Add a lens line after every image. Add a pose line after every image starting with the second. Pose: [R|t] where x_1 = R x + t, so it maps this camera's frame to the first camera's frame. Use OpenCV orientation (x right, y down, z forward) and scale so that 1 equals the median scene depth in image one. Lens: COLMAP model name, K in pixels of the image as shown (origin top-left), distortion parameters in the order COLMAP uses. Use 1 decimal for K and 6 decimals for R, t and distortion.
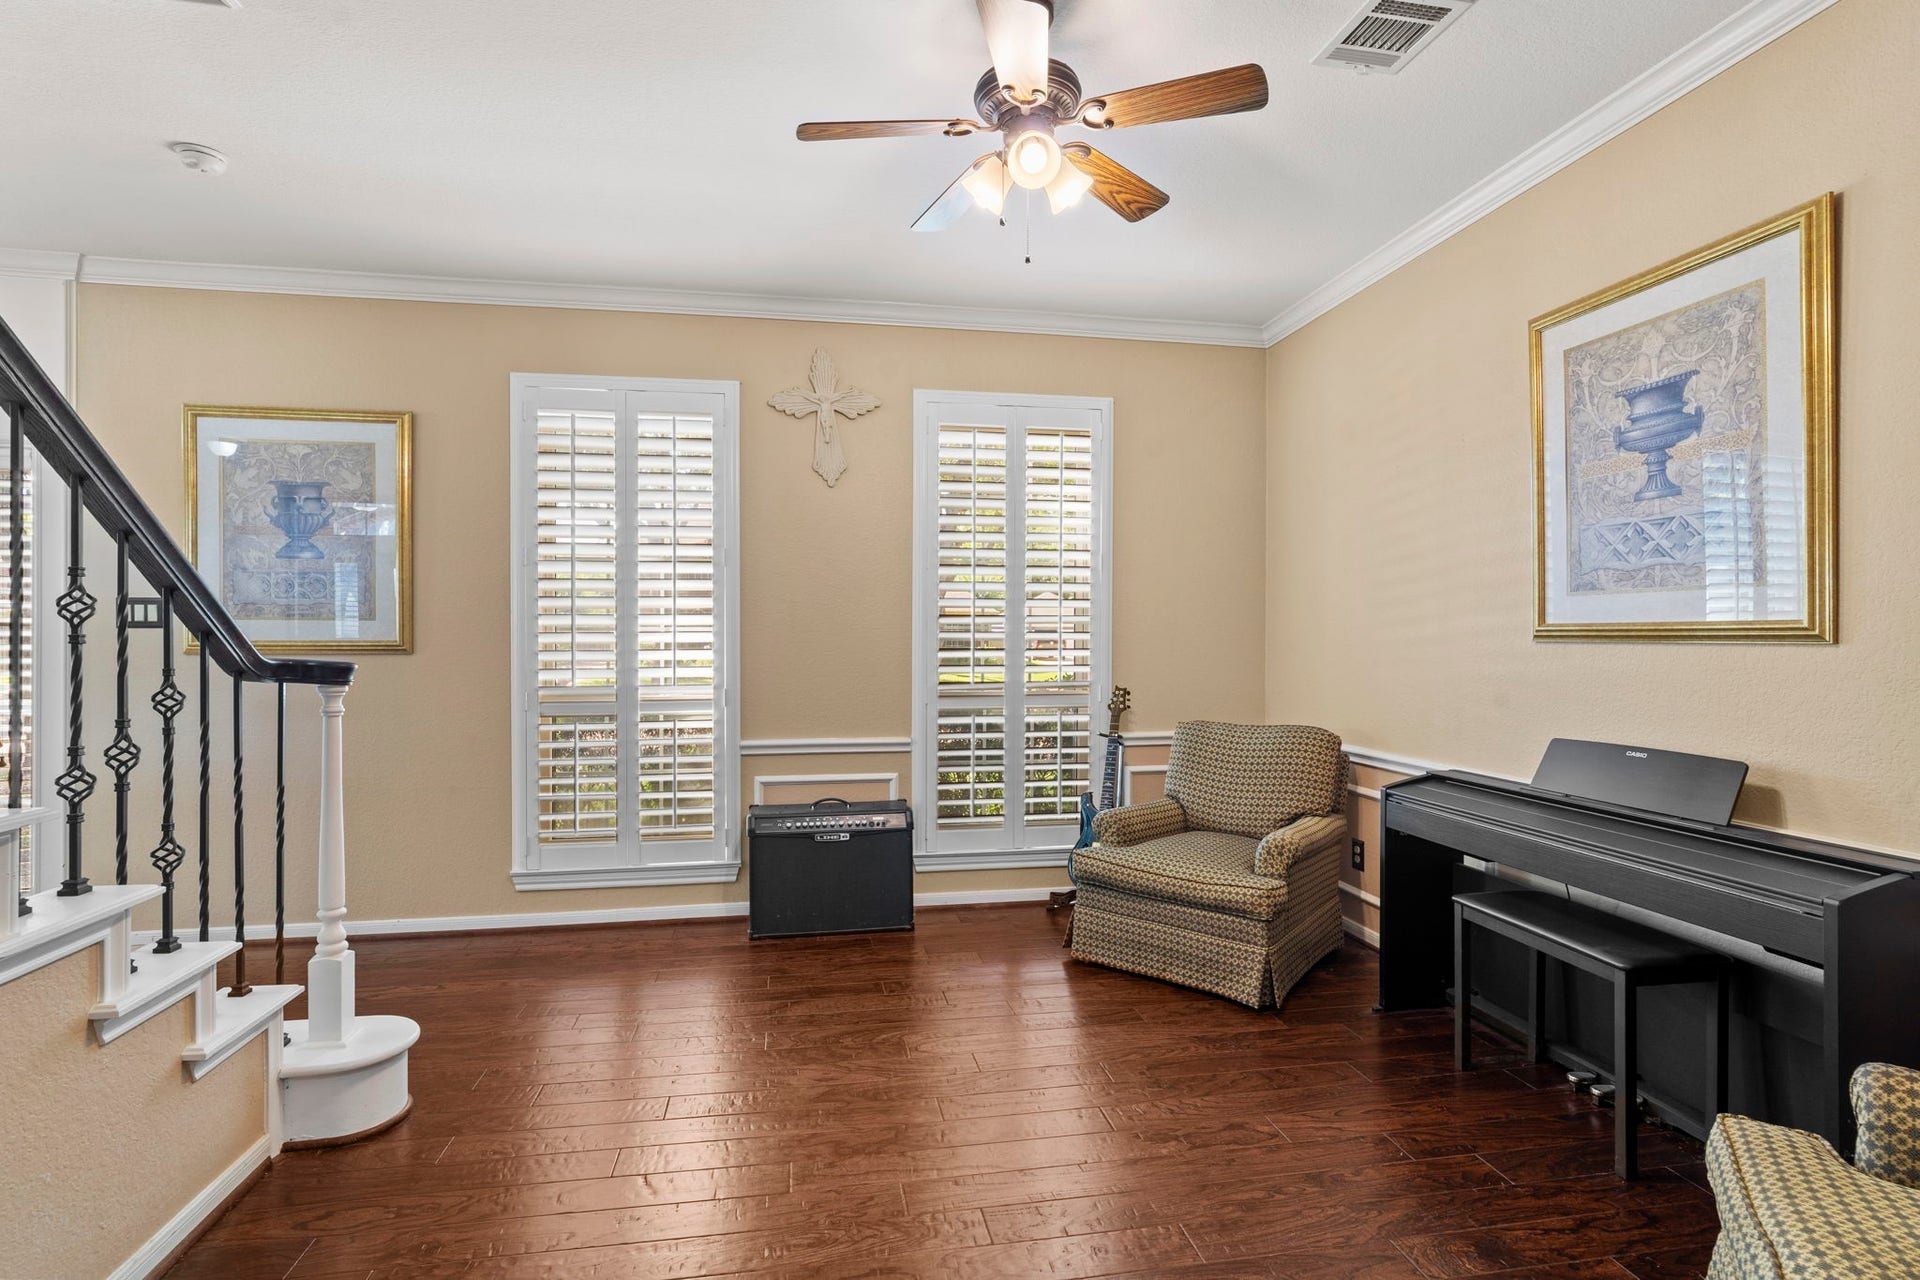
lens RADIAL K [[929.8, 0, 961.6], [0, 929.8, 637.7], [0, 0, 1]] dist [-0.000385, 0.000061]
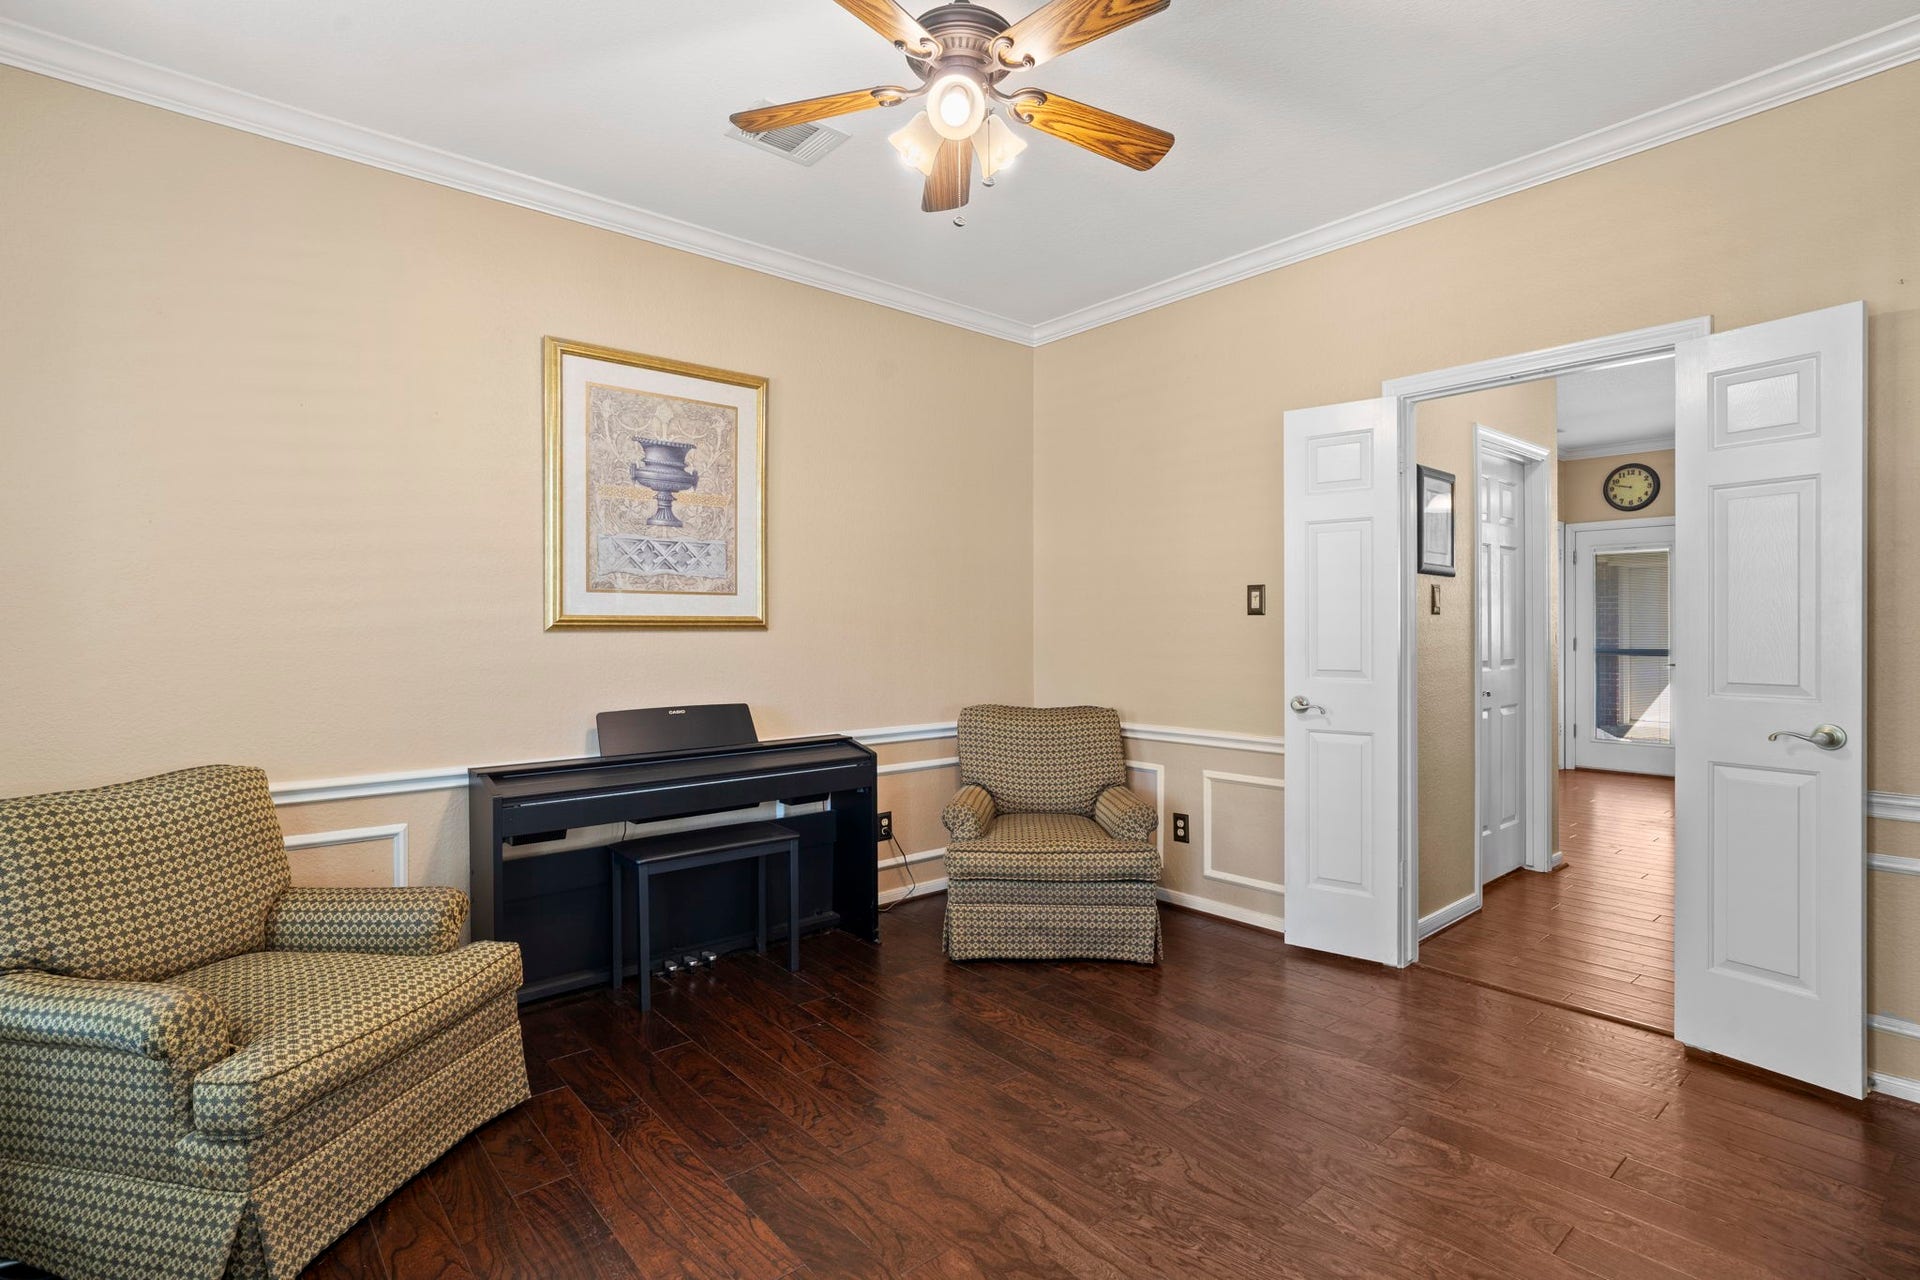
lens RADIAL K [[929.8, 0, 966.6], [0, 929.8, 632.6], [0, 0, 1]] dist [-0.000385, 0.000061]
pose [[-0.505346, 0.004536, 0.862905, -0.650159], [0.010927, 0.999940, 0.001143, 0.010681], [-0.862848, 0.010007, -0.505365, 1.284199]]
